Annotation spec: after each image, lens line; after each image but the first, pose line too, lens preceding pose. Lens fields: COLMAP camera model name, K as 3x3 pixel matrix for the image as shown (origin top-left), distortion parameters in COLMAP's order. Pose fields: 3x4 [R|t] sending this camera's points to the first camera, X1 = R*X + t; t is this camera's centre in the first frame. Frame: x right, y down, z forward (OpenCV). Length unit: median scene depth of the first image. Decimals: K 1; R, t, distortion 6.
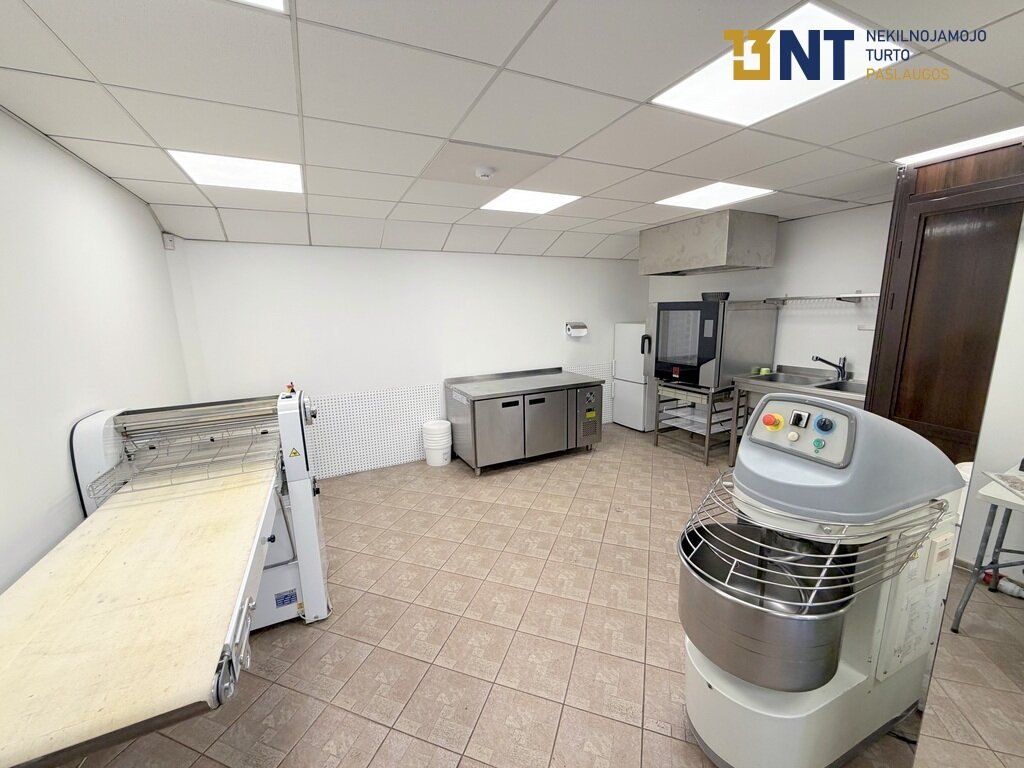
lens RADIAL K [[410.4, 0, 509.0], [0, 410.4, 384.1], [0, 0, 1]] dist [0.001197, 0.000090]
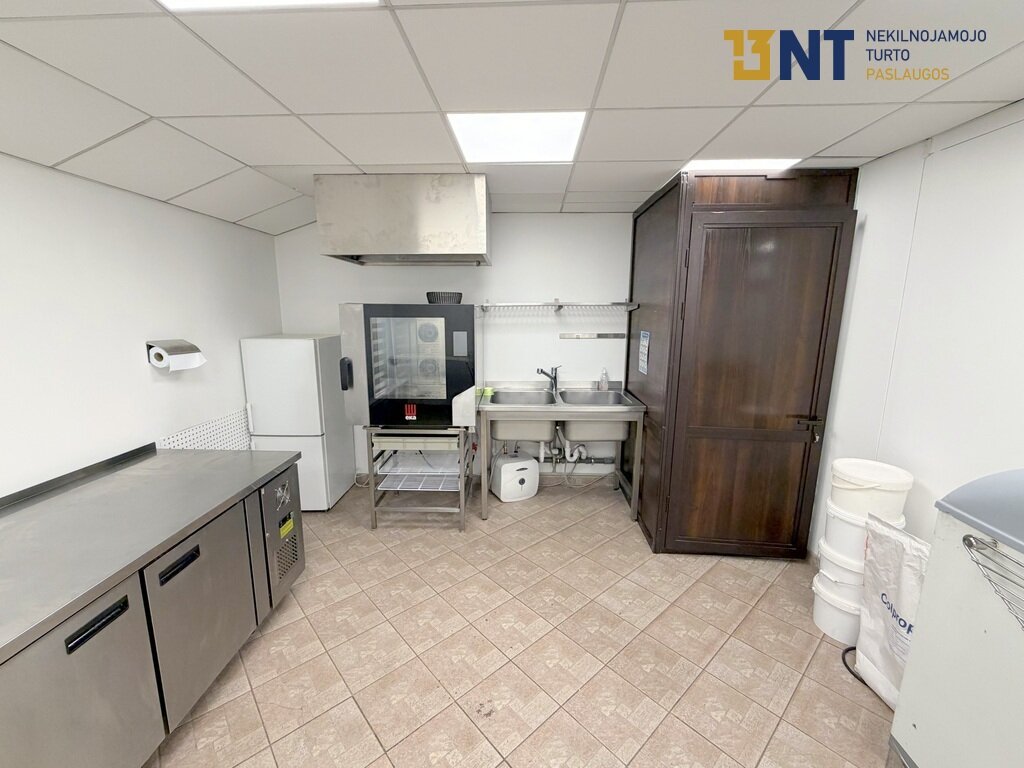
lens RADIAL K [[423.4, 0, 512.0], [0, 423.4, 384.0], [0, 0, 1]] dist [-0.000400, -0.000089]
pose [[0.472173, -0.130372, 0.871812, -0.095826], [0.144585, 0.987063, 0.069299, -0.096920], [-0.869568, 0.093330, 0.484914, 0.536637]]
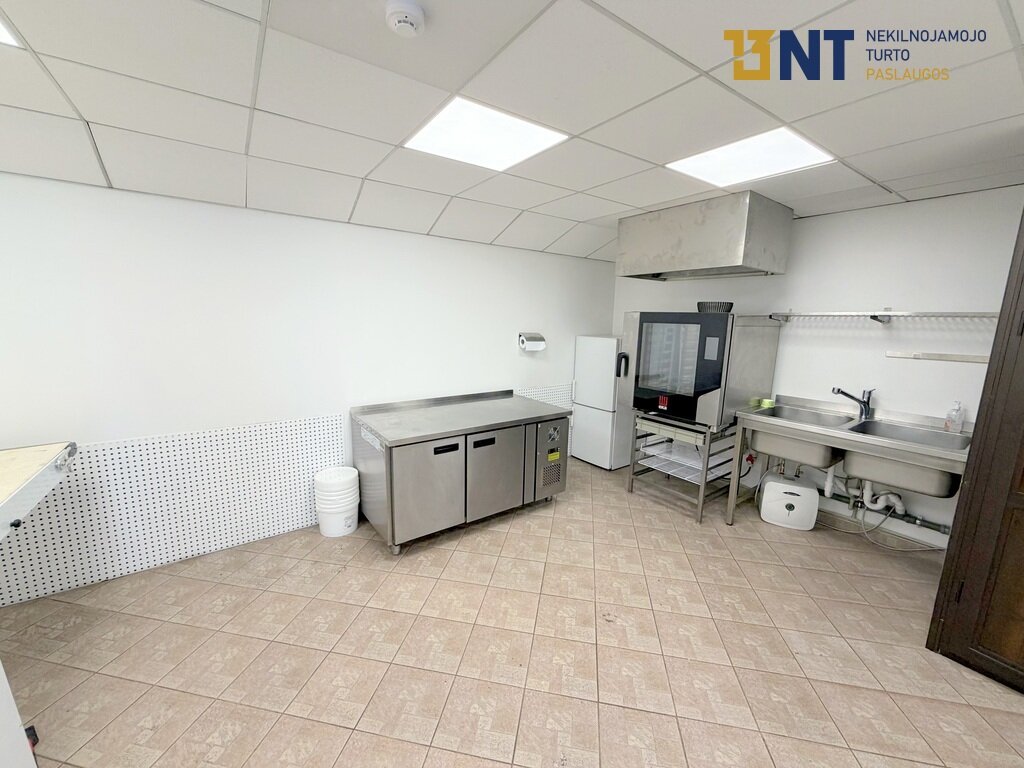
lens RADIAL K [[410.4, 0, 509.0], [0, 410.4, 384.1], [0, 0, 1]] dist [0.001197, 0.000090]
pose [[0.986585, 0.017642, 0.162293, -0.006246], [-0.014886, 0.999724, -0.018182, -0.046173], [-0.162569, 0.015522, 0.986575, 0.285869]]
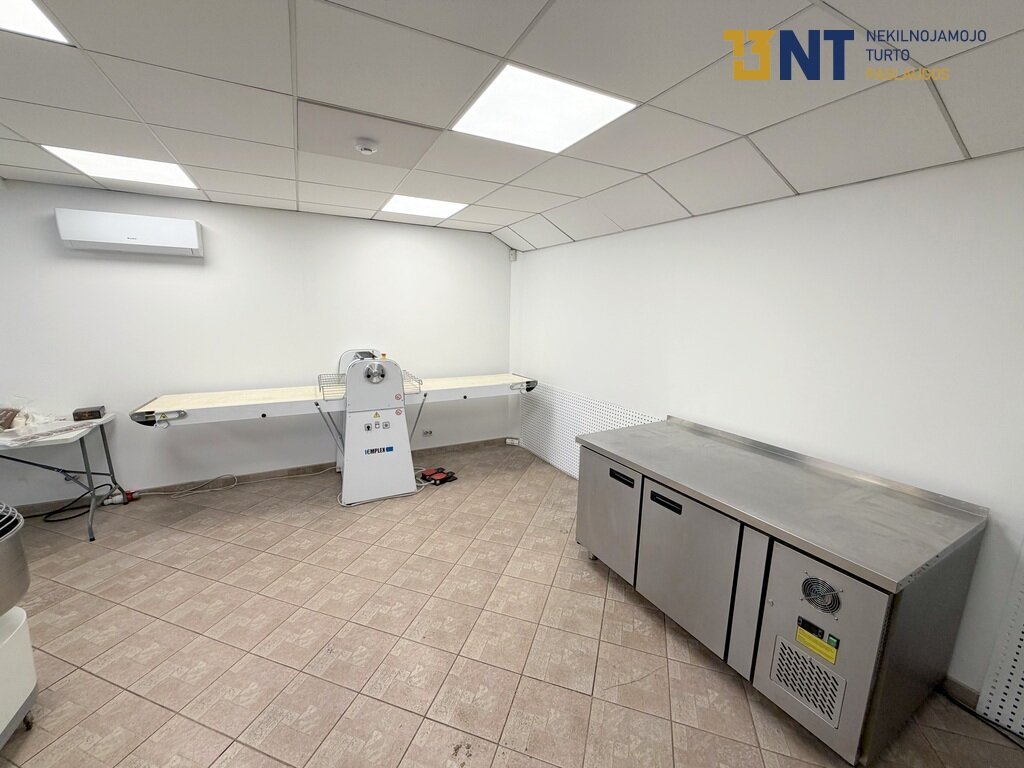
lens RADIAL K [[410.4, 0, 509.0], [0, 410.4, 384.1], [0, 0, 1]] dist [0.001197, 0.000090]
pose [[0.018199, 0.205981, -0.978387, 0.498442], [-0.201738, 0.959179, 0.198185, -0.147378], [0.979270, 0.193771, 0.059010, 0.745550]]
